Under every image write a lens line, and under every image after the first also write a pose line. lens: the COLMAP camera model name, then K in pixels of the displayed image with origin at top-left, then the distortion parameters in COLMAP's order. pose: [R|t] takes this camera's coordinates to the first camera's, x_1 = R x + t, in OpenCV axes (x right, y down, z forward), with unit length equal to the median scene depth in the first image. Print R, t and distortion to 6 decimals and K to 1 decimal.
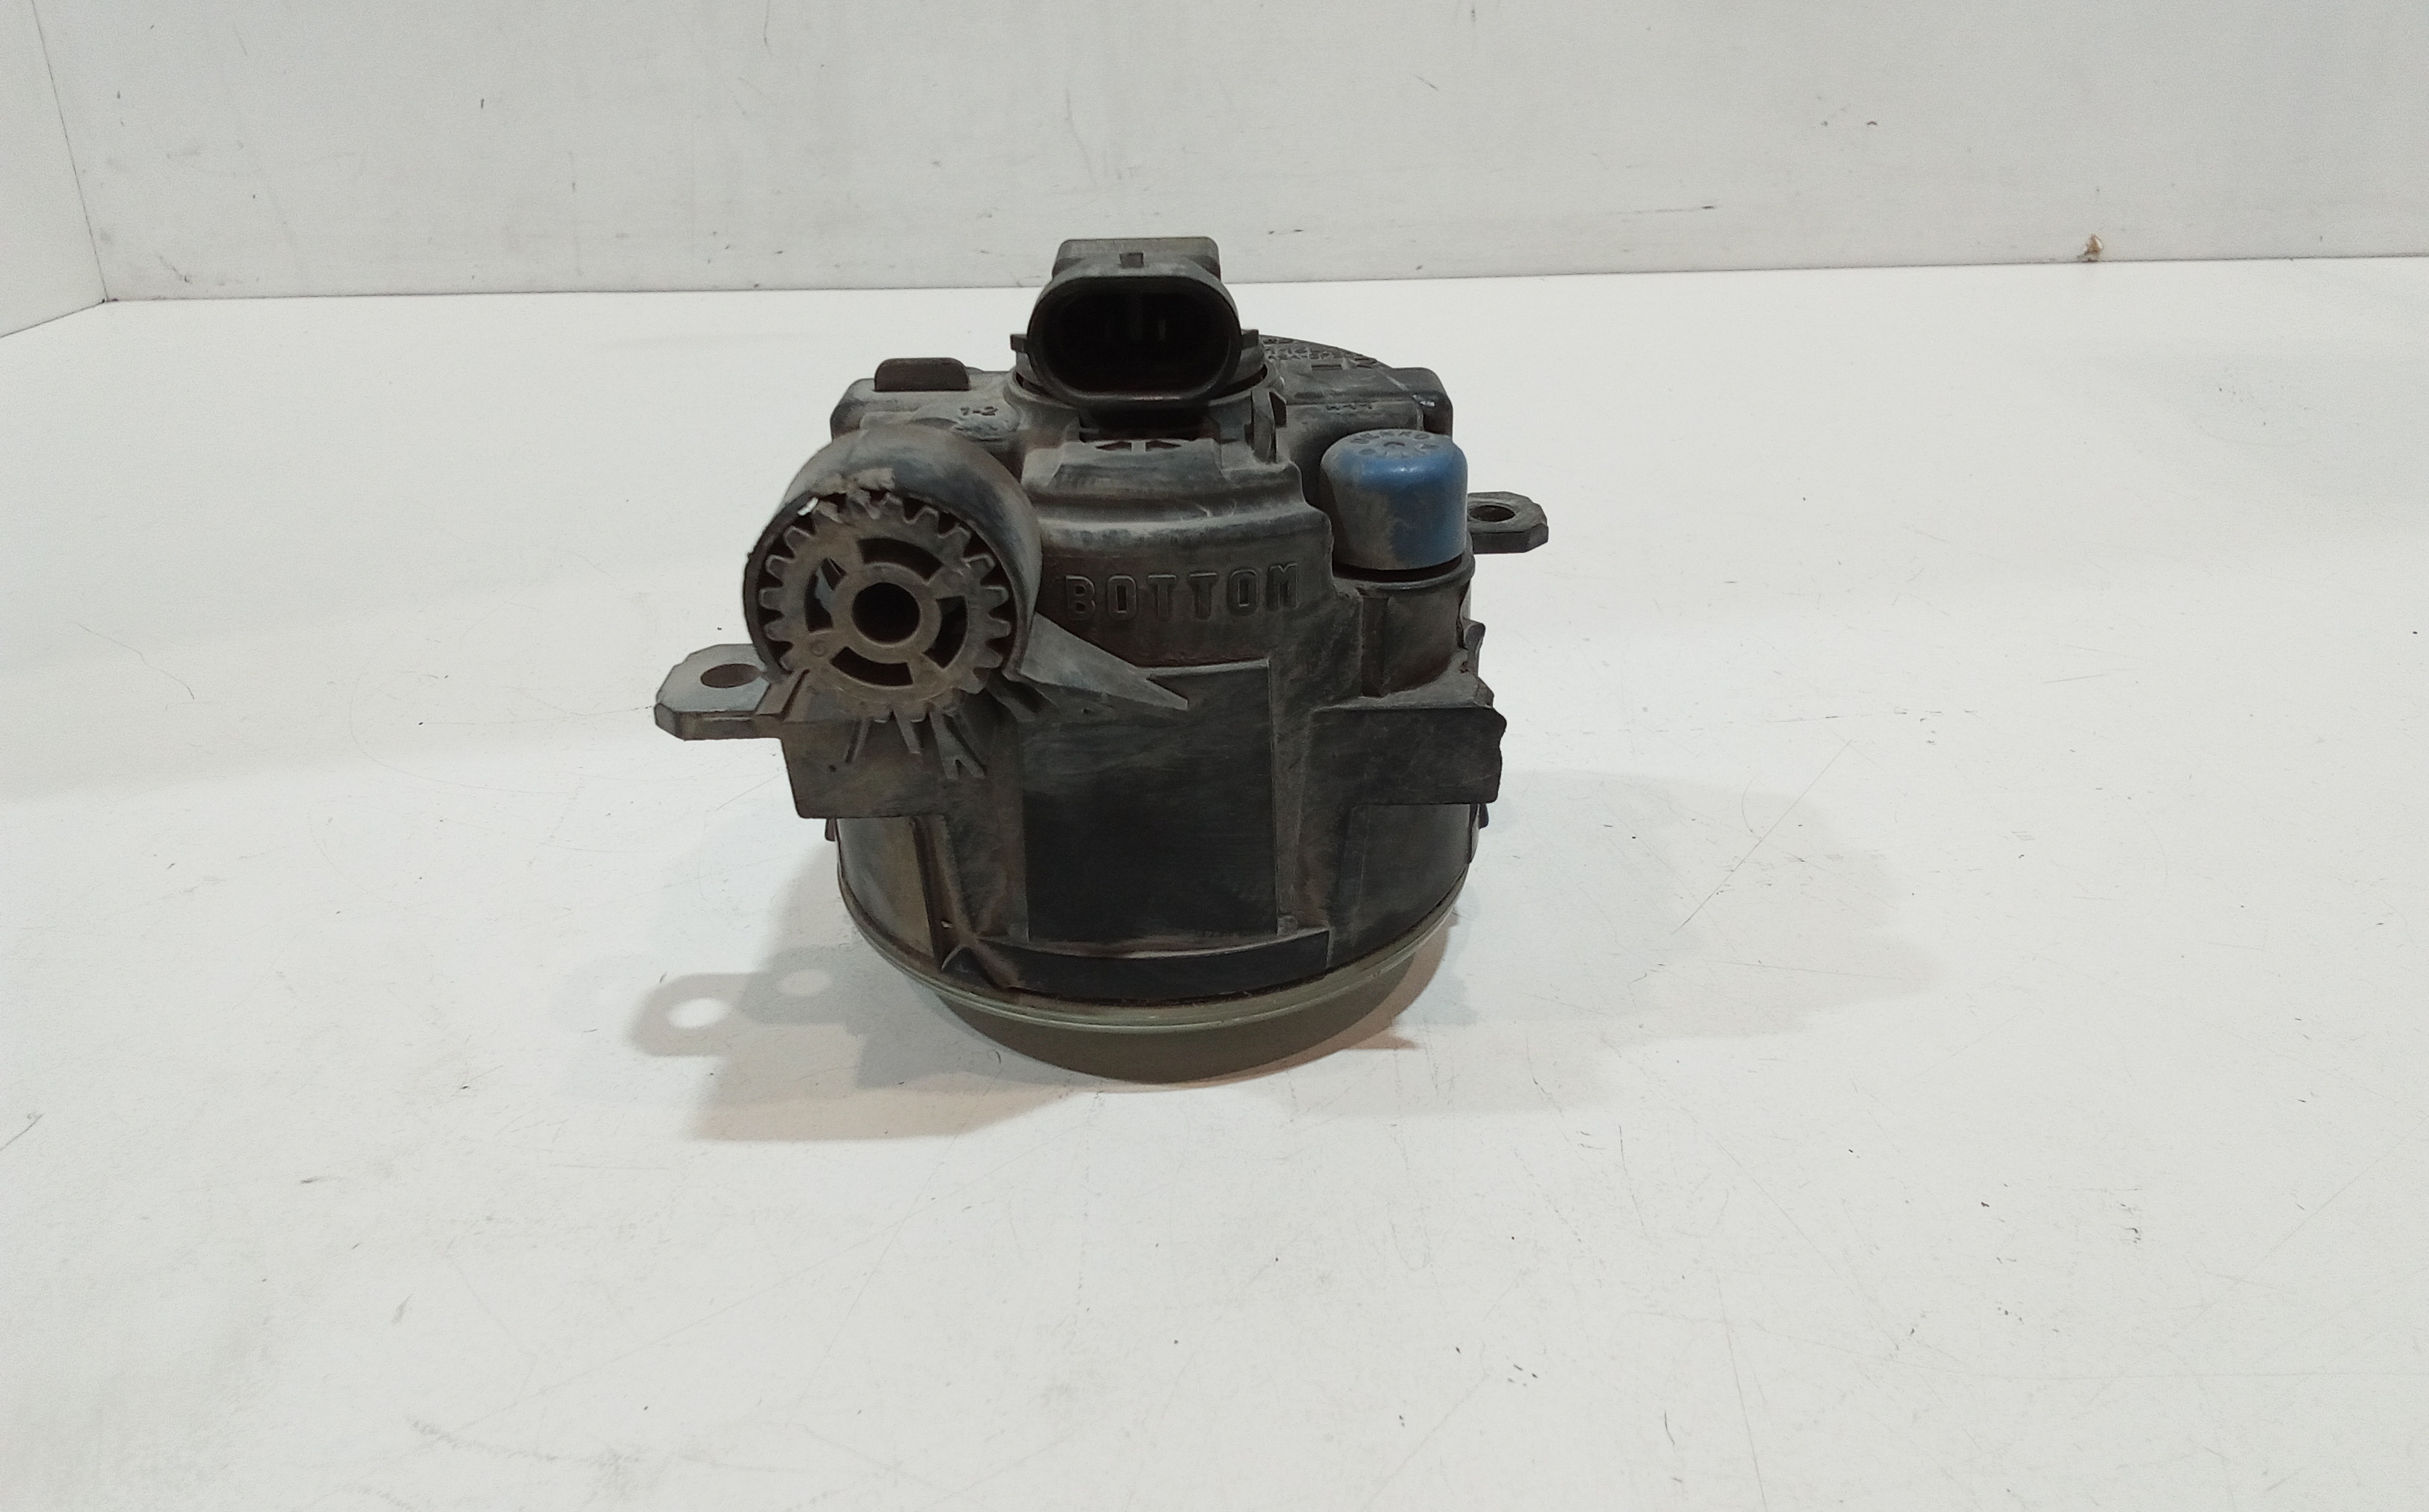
lens RADIAL K [[1706.8, 0, 1214.5], [0, 1706.8, 756.0], [0, 0, 1]] dist [0.063705, -0.096636]
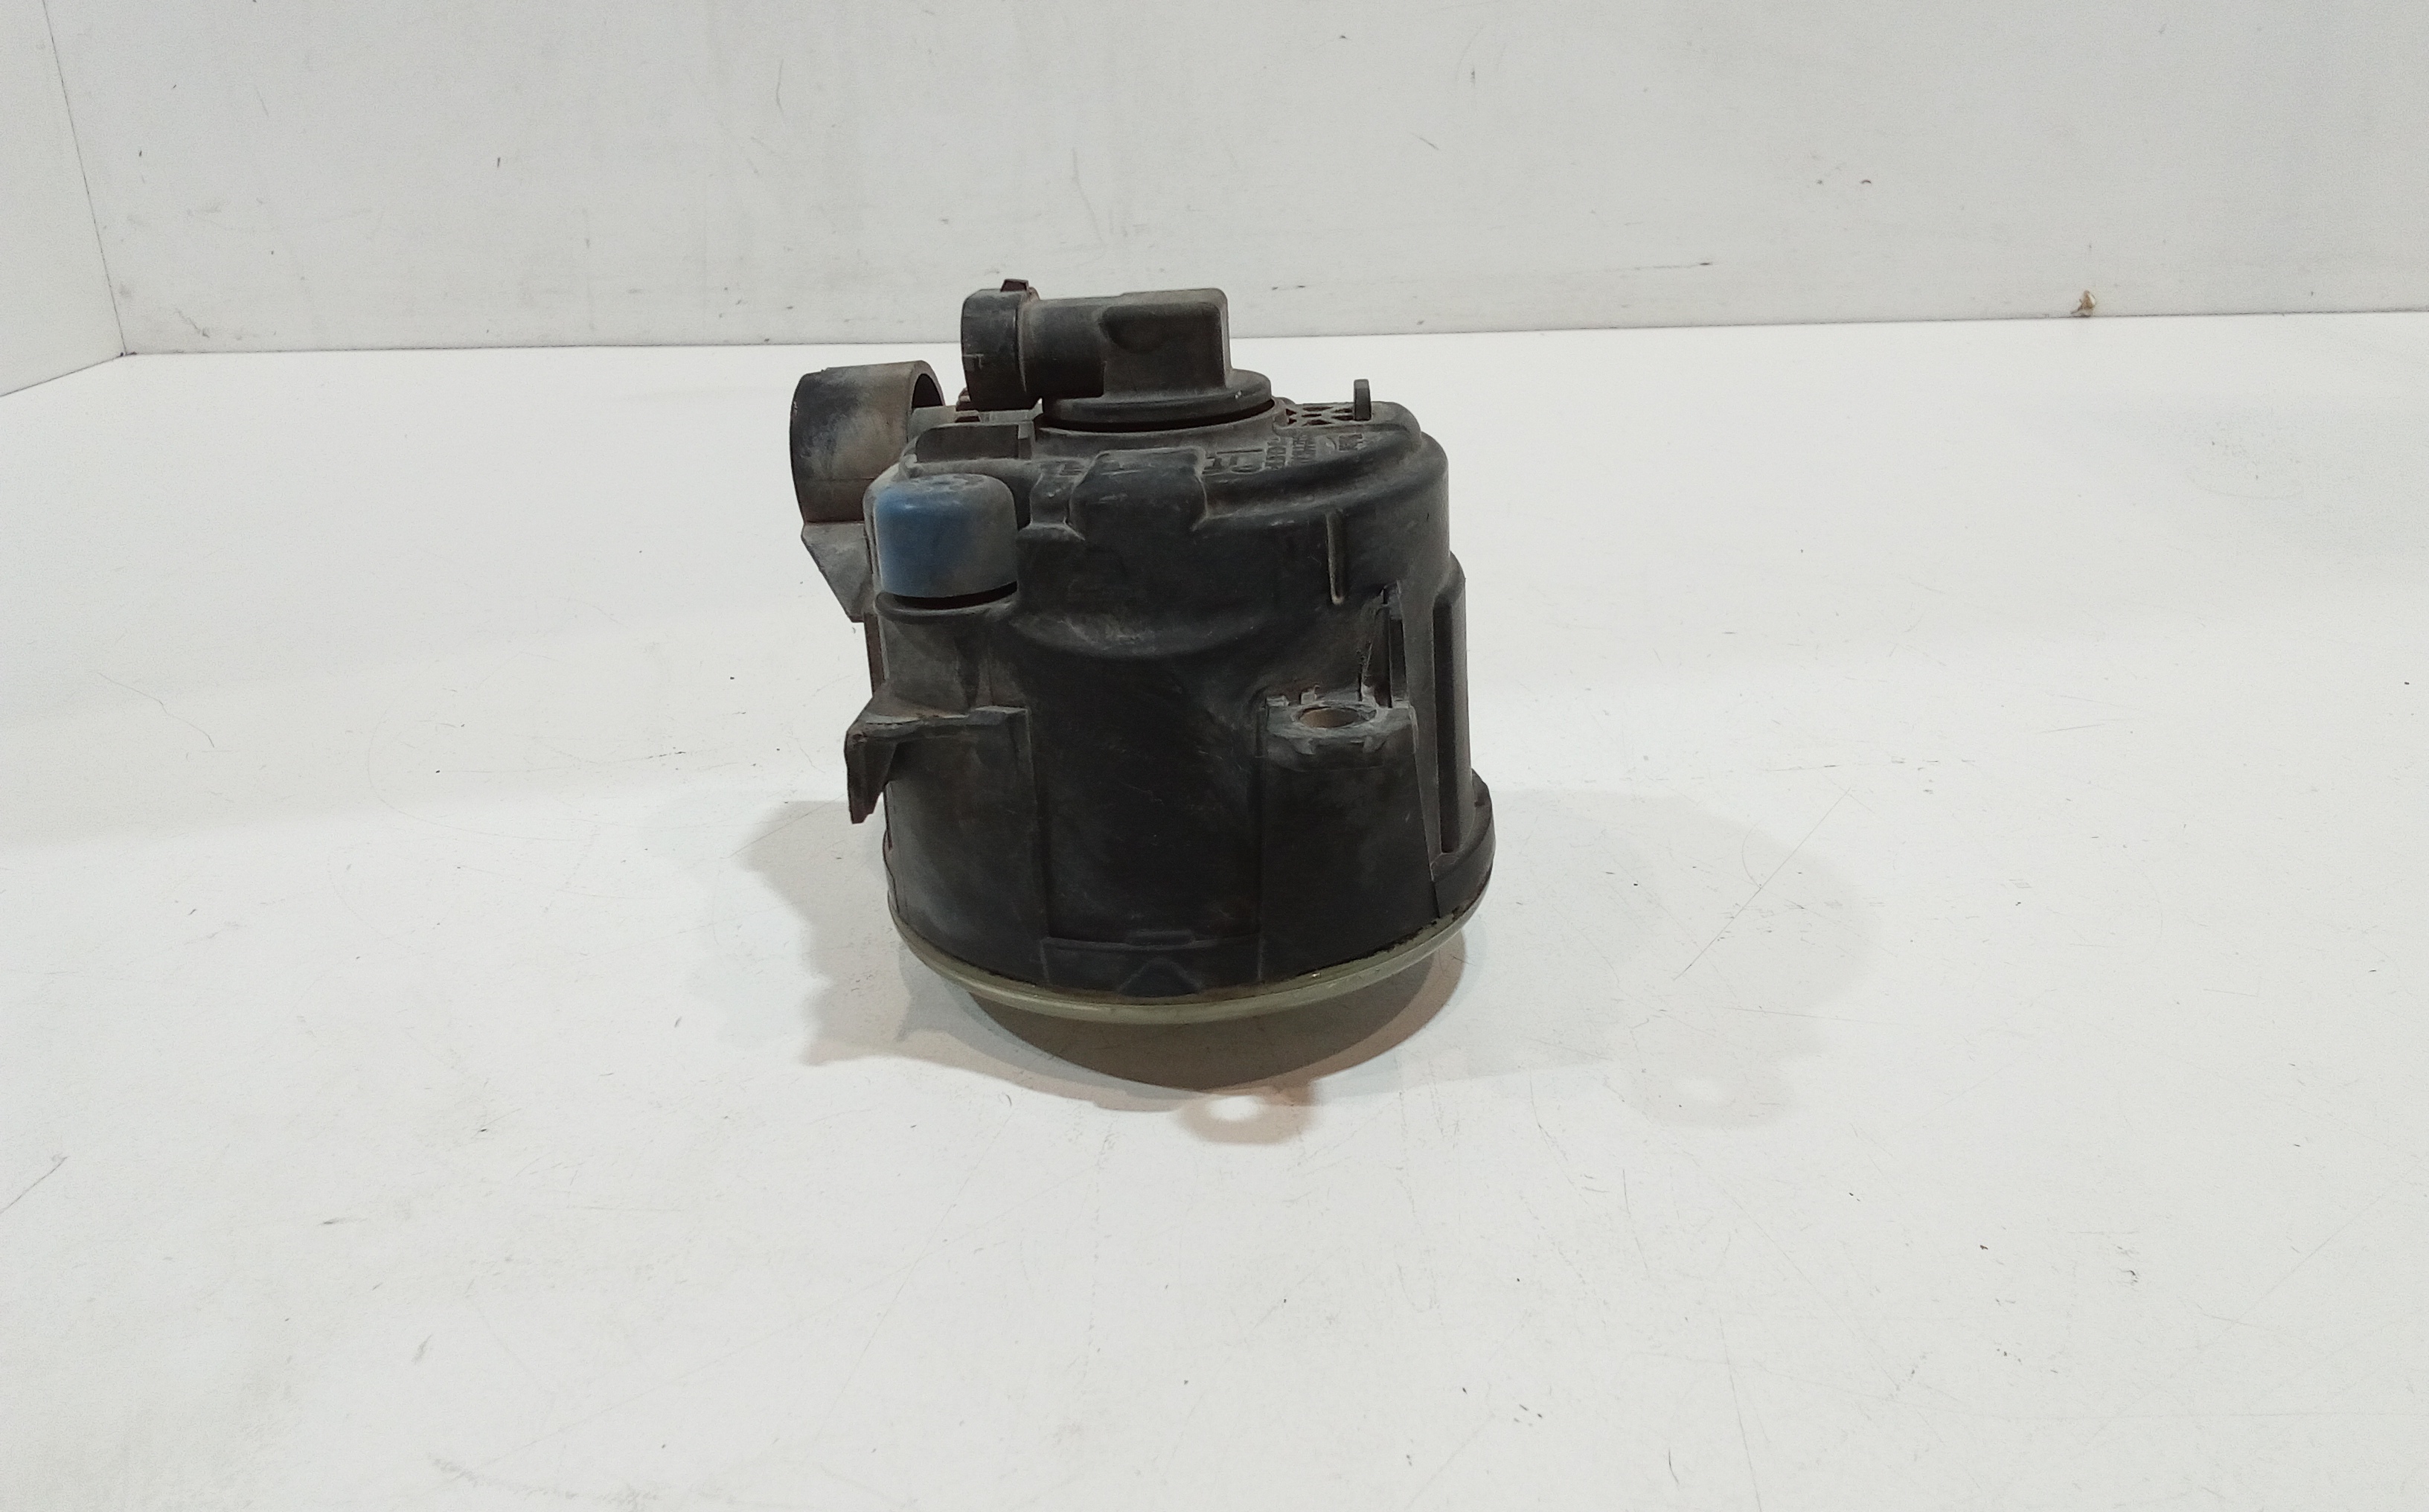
lens RADIAL K [[1706.8, 0, 1214.5], [0, 1706.8, 756.0], [0, 0, 1]] dist [0.063705, -0.096636]
pose [[0.999999, 0.000743, -0.001308, -0.003674], [-0.000780, 0.999593, -0.028514, 0.000783], [0.001286, 0.028515, 0.999593, -0.019437]]
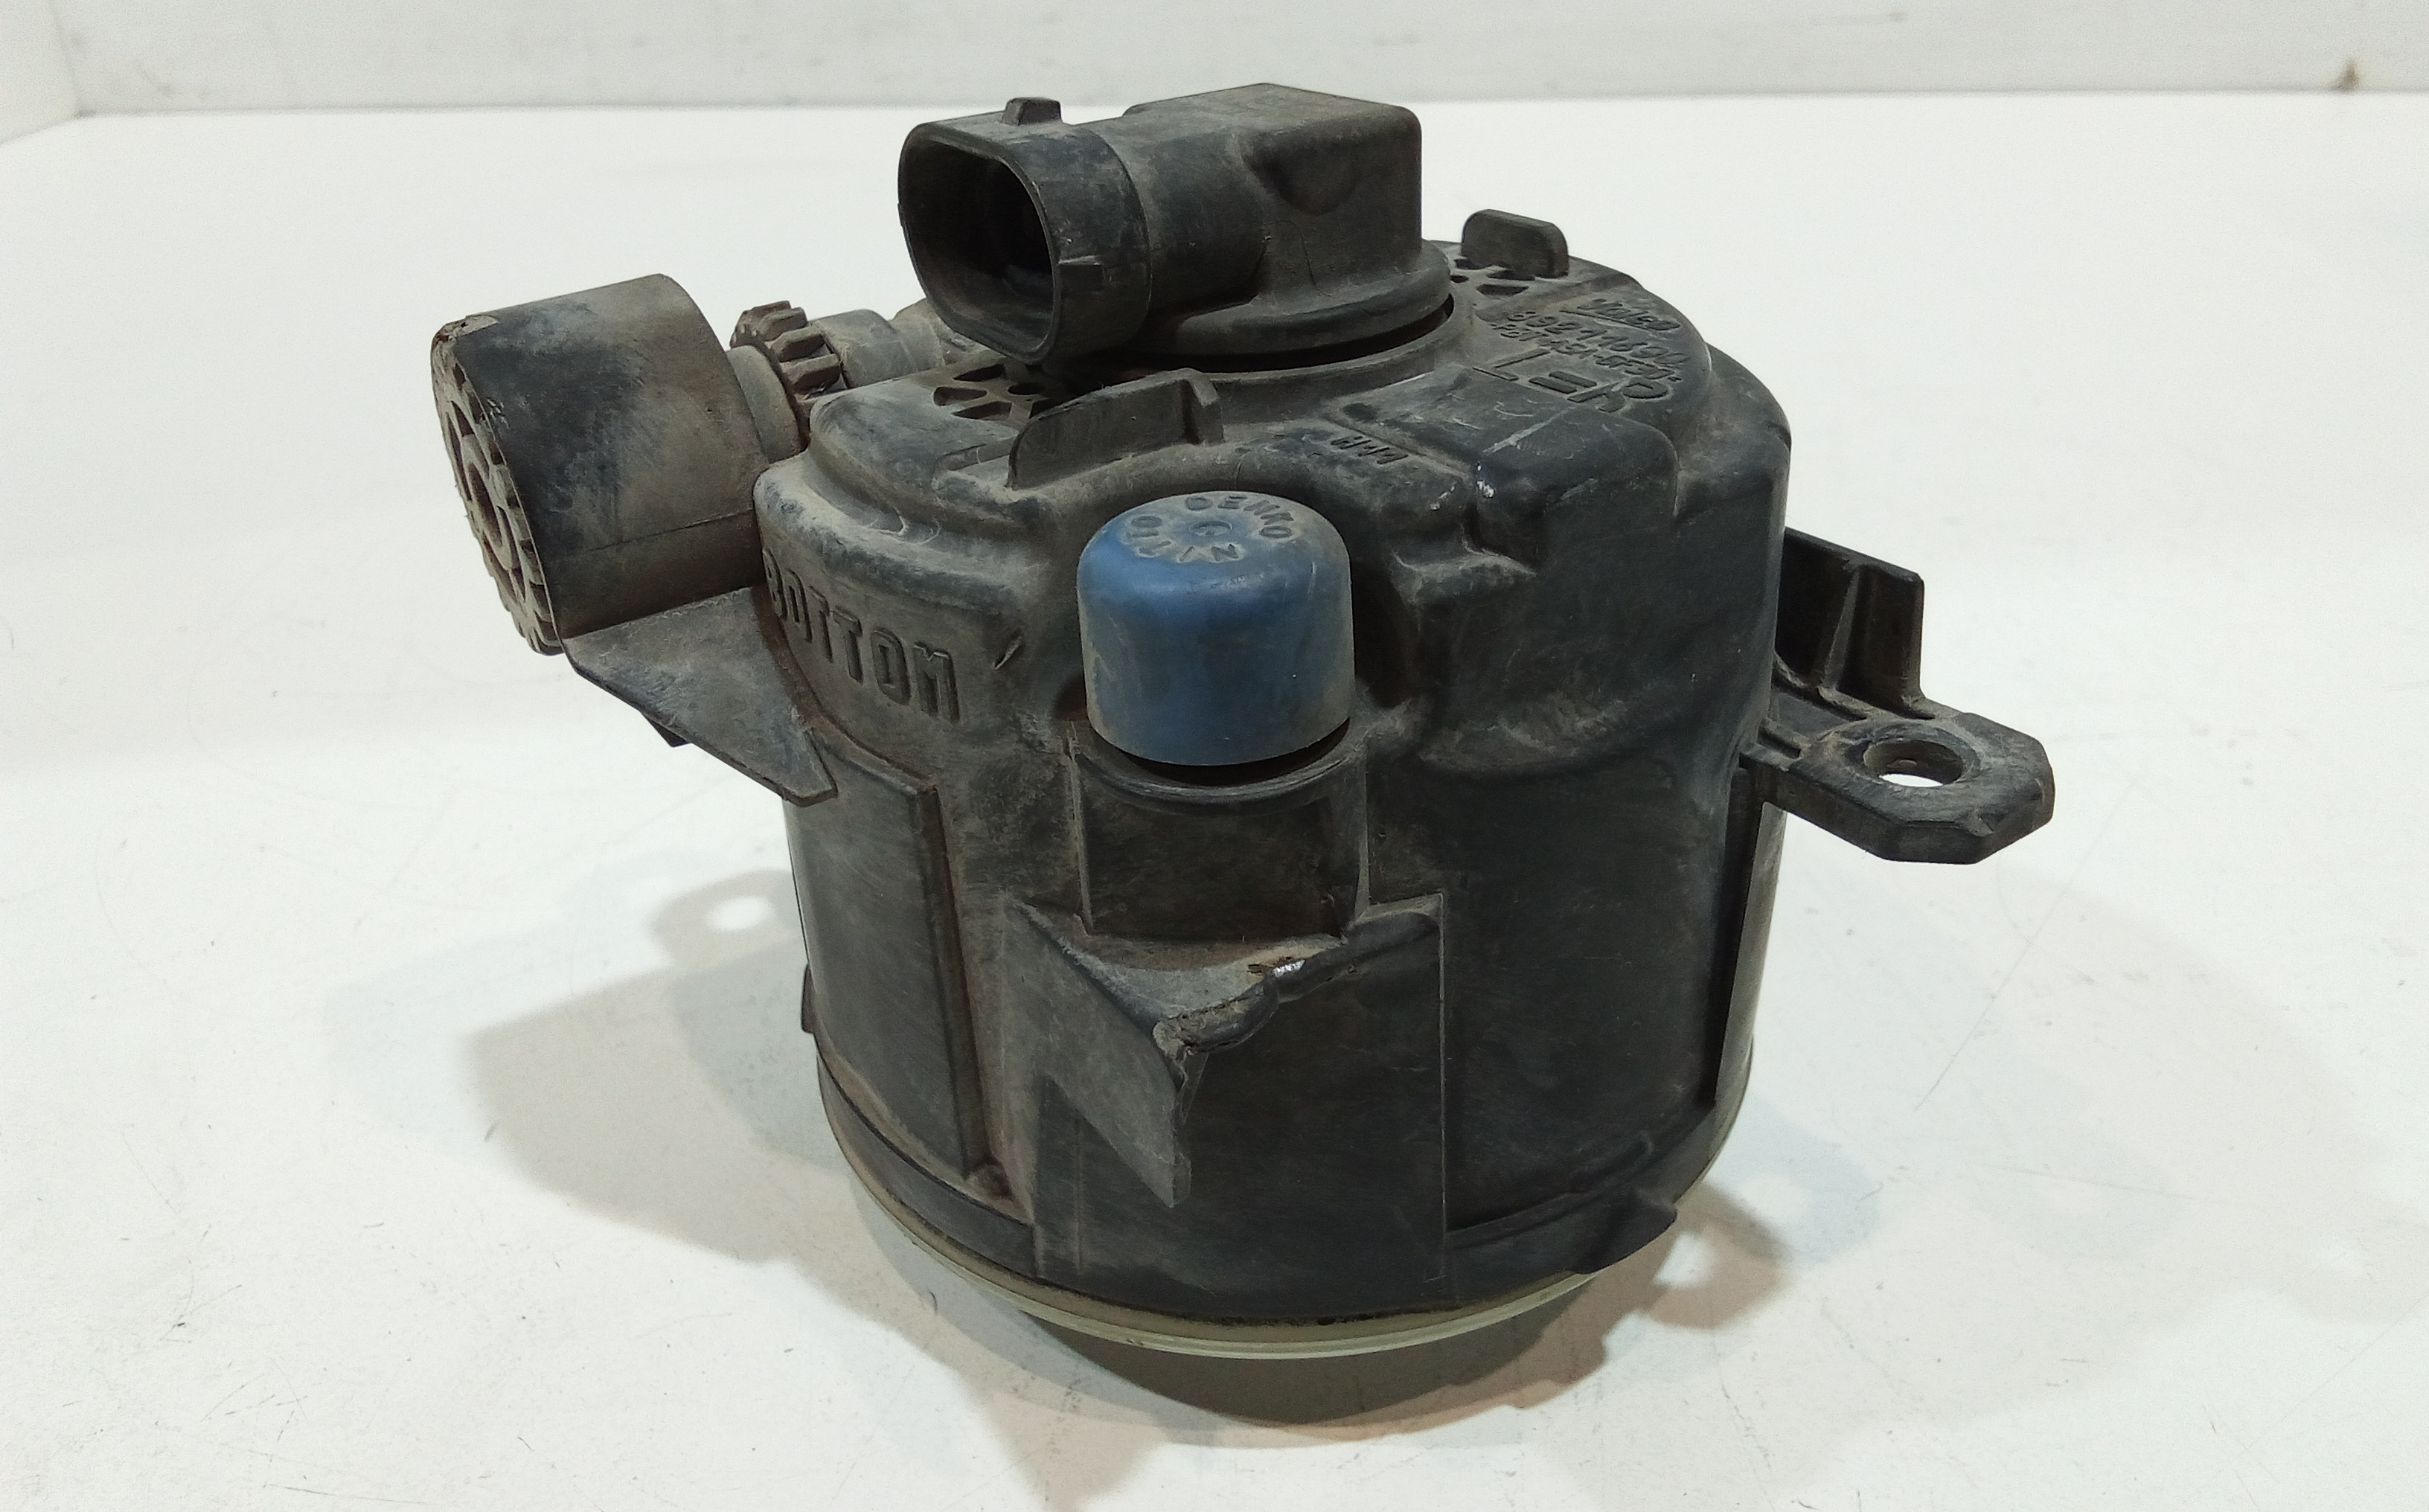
lens RADIAL K [[1706.8, 0, 1214.5], [0, 1706.8, 756.0], [0, 0, 1]] dist [0.063705, -0.096636]
pose [[0.787026, -0.290522, 0.544231, -0.872407], [0.236984, 0.956863, 0.168085, -0.396314], [-0.569587, -0.003313, 0.821924, 1.093910]]
